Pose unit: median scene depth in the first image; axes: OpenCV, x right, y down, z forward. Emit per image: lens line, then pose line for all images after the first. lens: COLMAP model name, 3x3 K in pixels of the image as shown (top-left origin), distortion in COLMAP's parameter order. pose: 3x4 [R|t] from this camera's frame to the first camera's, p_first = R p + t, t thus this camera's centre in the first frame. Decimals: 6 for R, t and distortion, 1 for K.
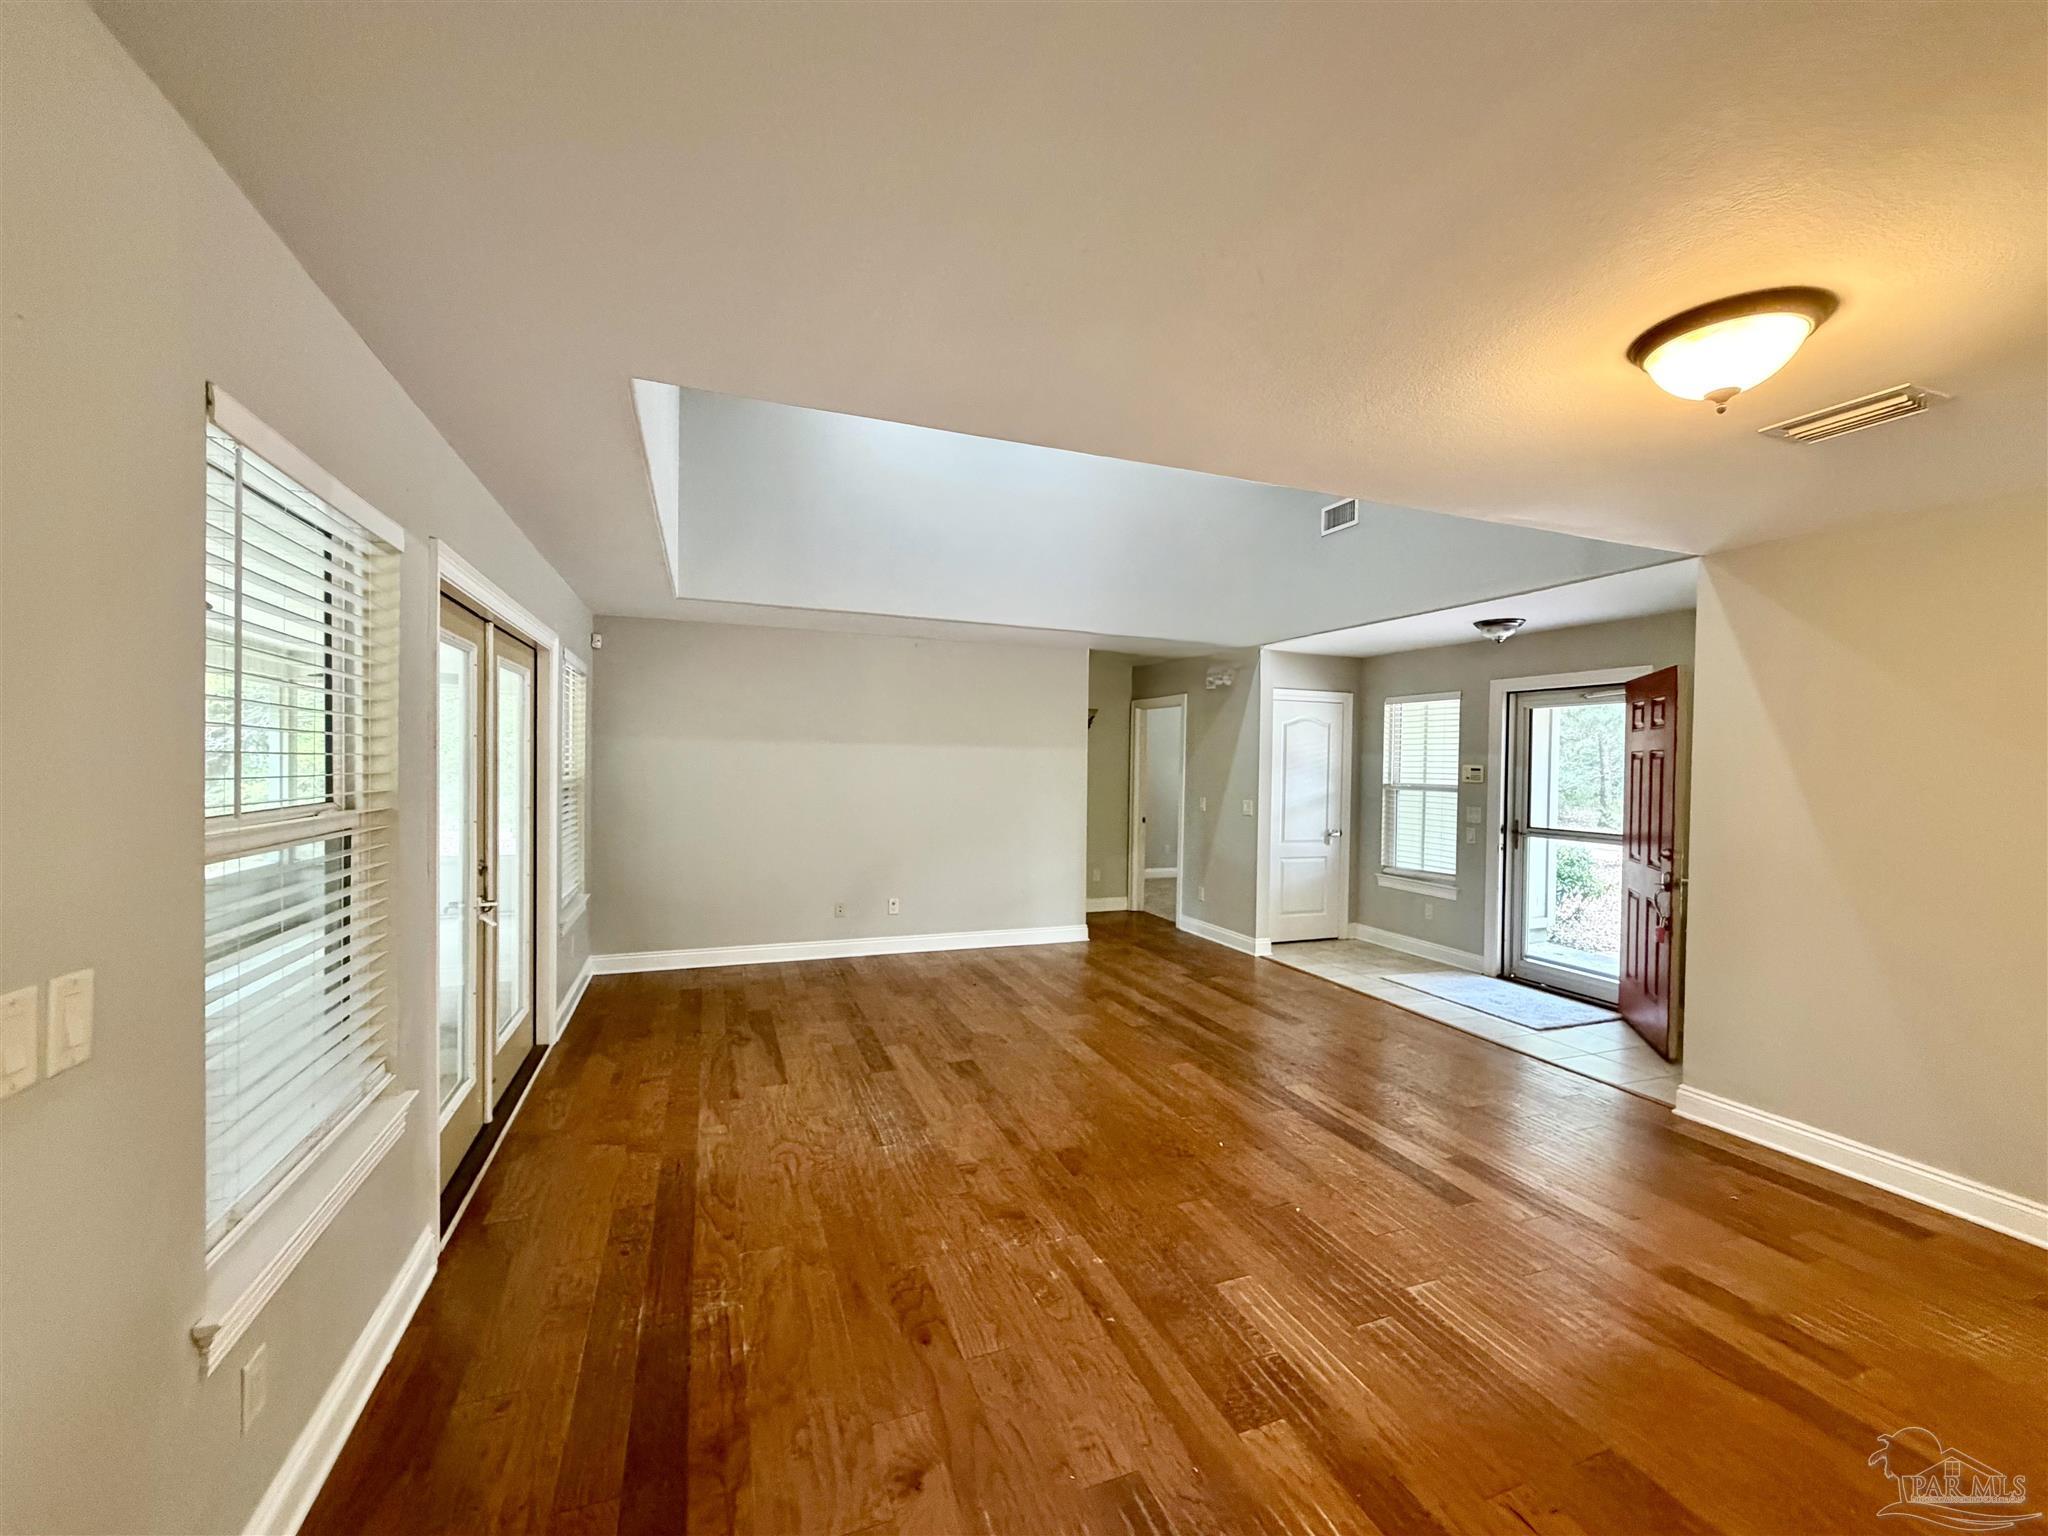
lens RADIAL K [[818.9, 0, 1025.1], [0, 818.9, 771.5], [0, 0, 1]] dist [-0.001904, 0.000539]
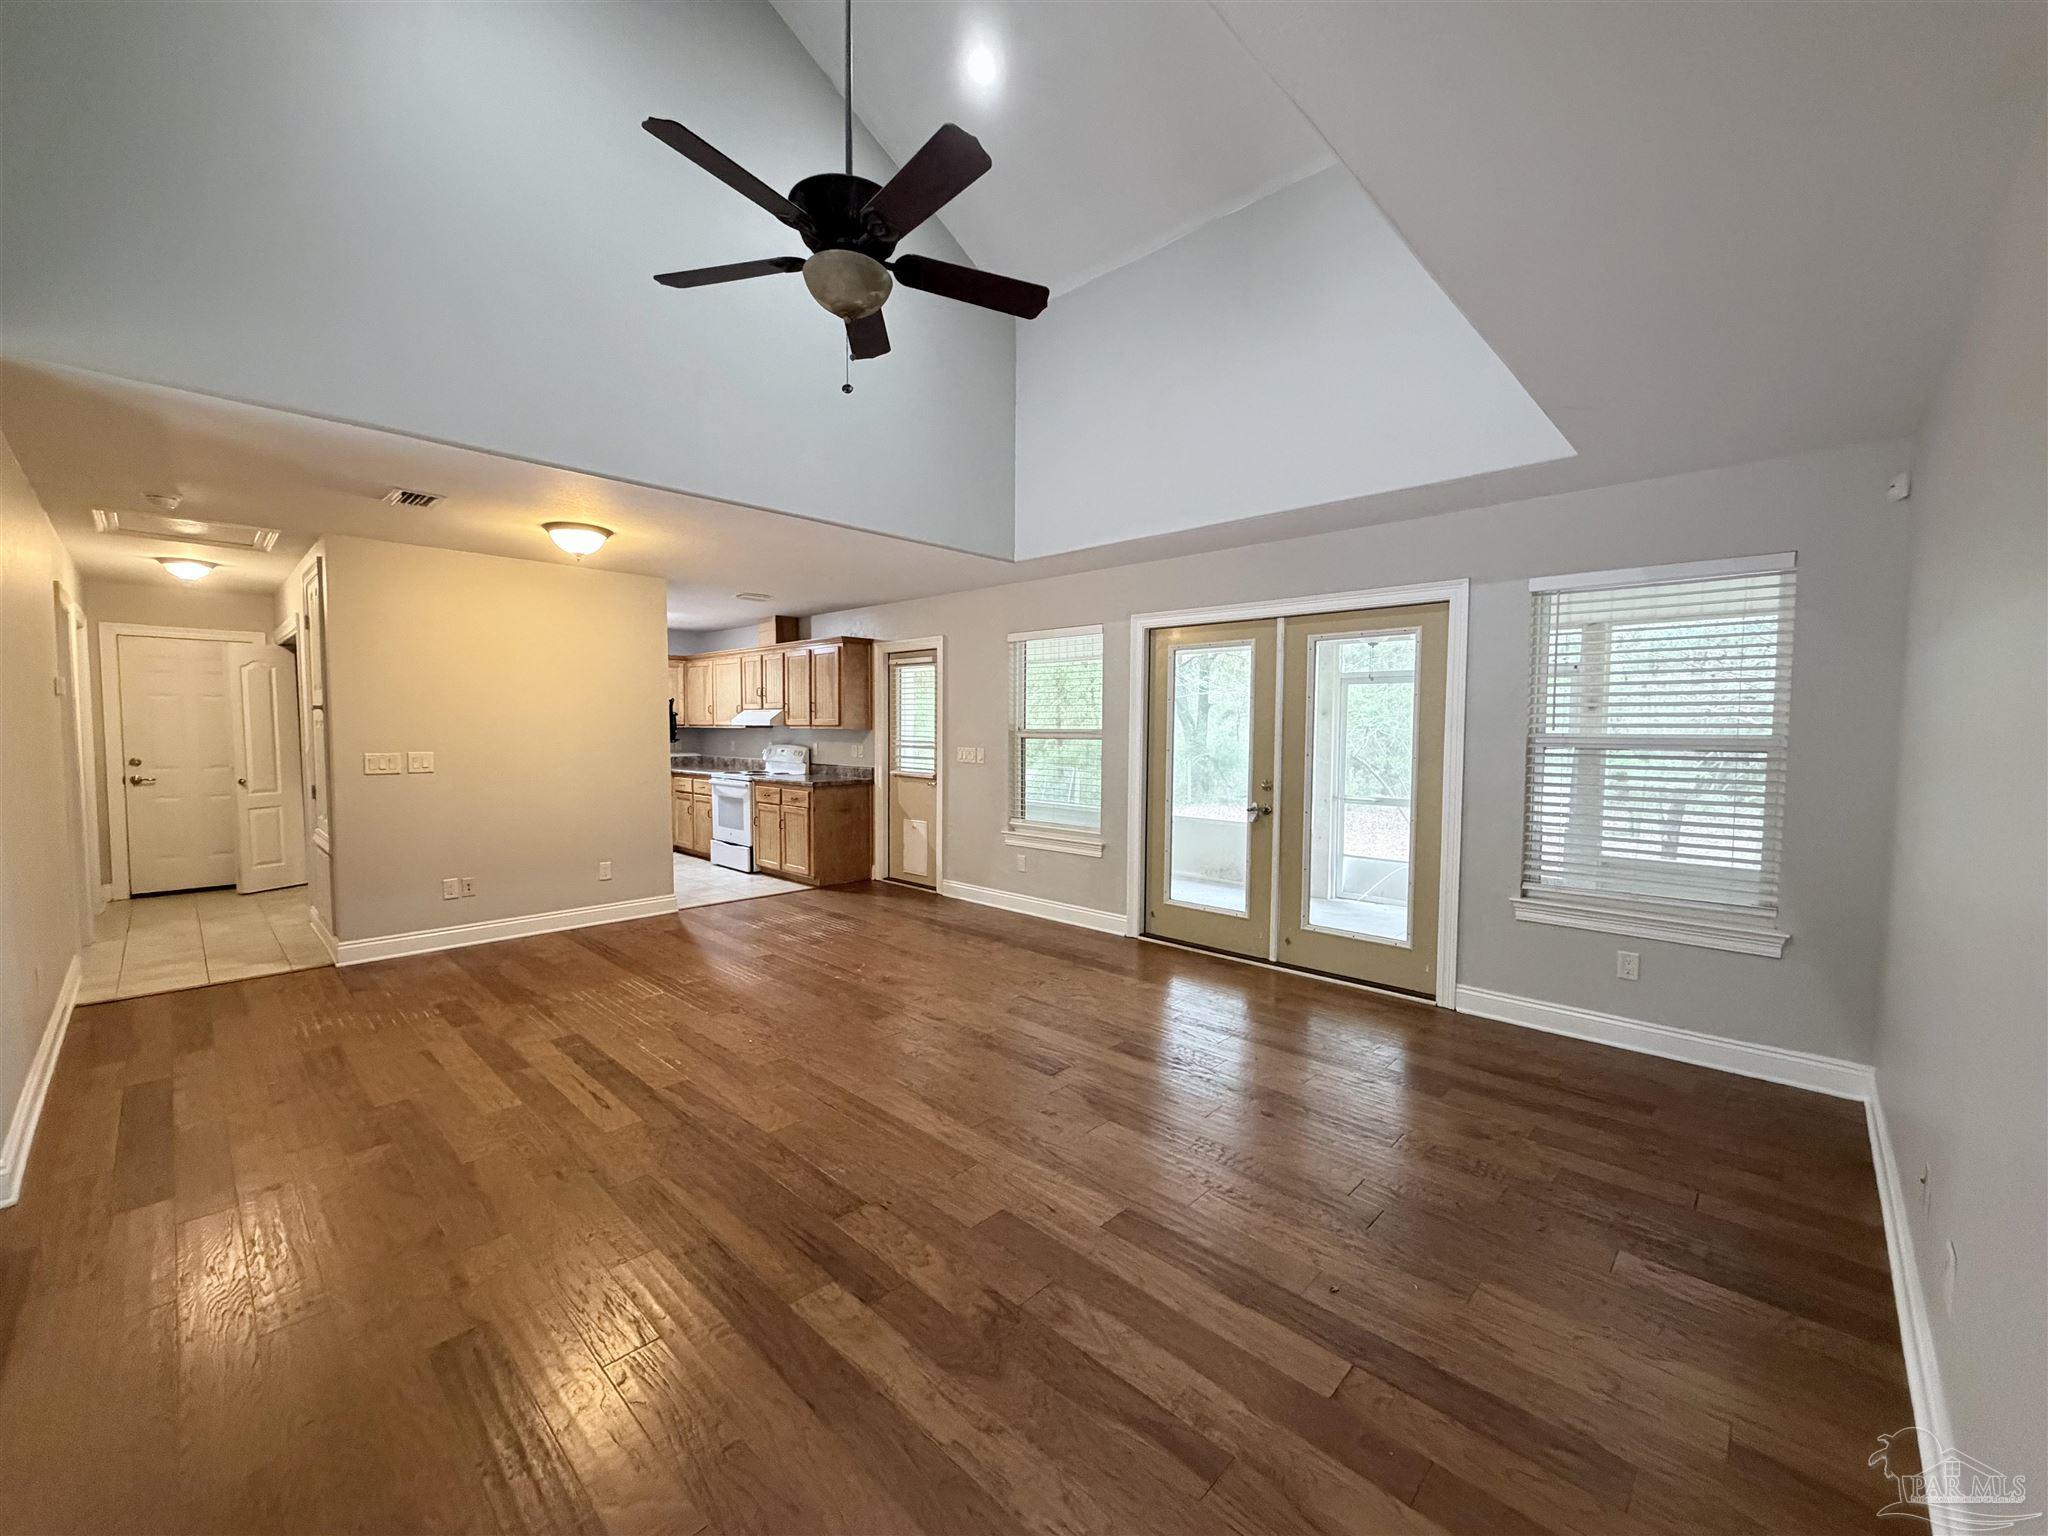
lens RADIAL K [[818.9, 0, 1022.5], [0, 818.9, 773.1], [0, 0, 1]] dist [-0.001904, 0.000539]
pose [[-0.904315, 0.004453, -0.426842, 0.279068], [-0.024361, 0.997777, 0.062022, 0.009950], [0.426169, 0.066486, -0.902197, 1.576209]]
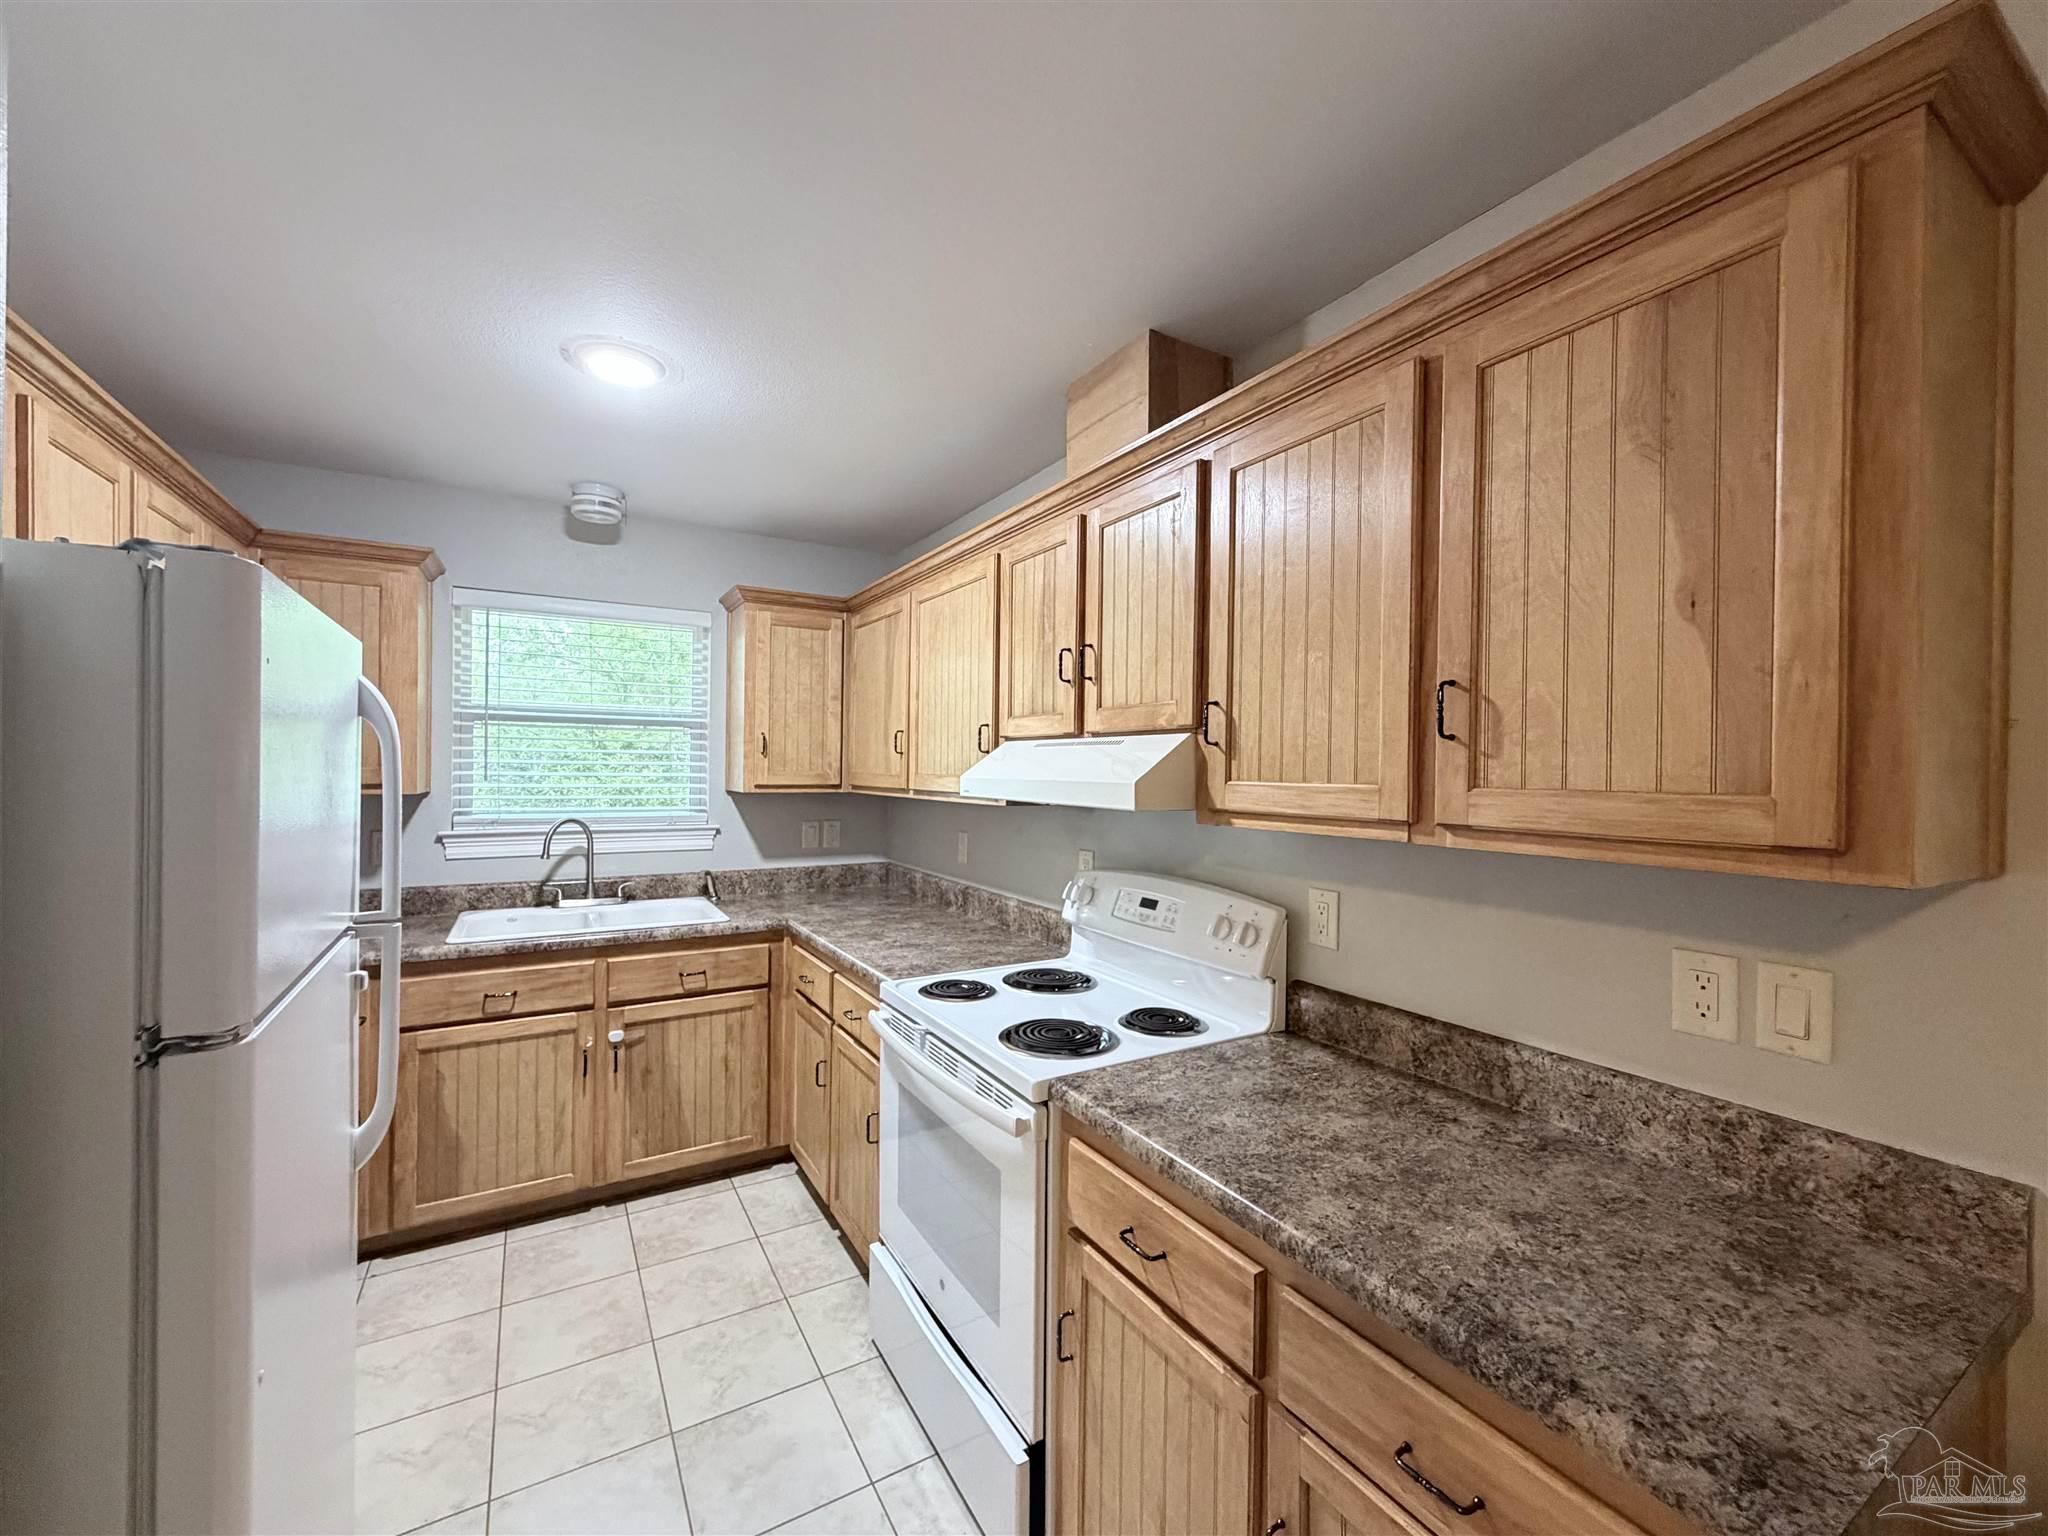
lens RADIAL K [[818.9, 0, 1021.0], [0, 818.9, 770.4], [0, 0, 1]] dist [-0.001904, 0.000539]
pose [[-0.985885, -0.025735, -0.165437, 0.126937], [-0.028340, 0.999509, 0.013399, 0.008867], [0.165010, 0.017898, -0.986129, 0.093388]]
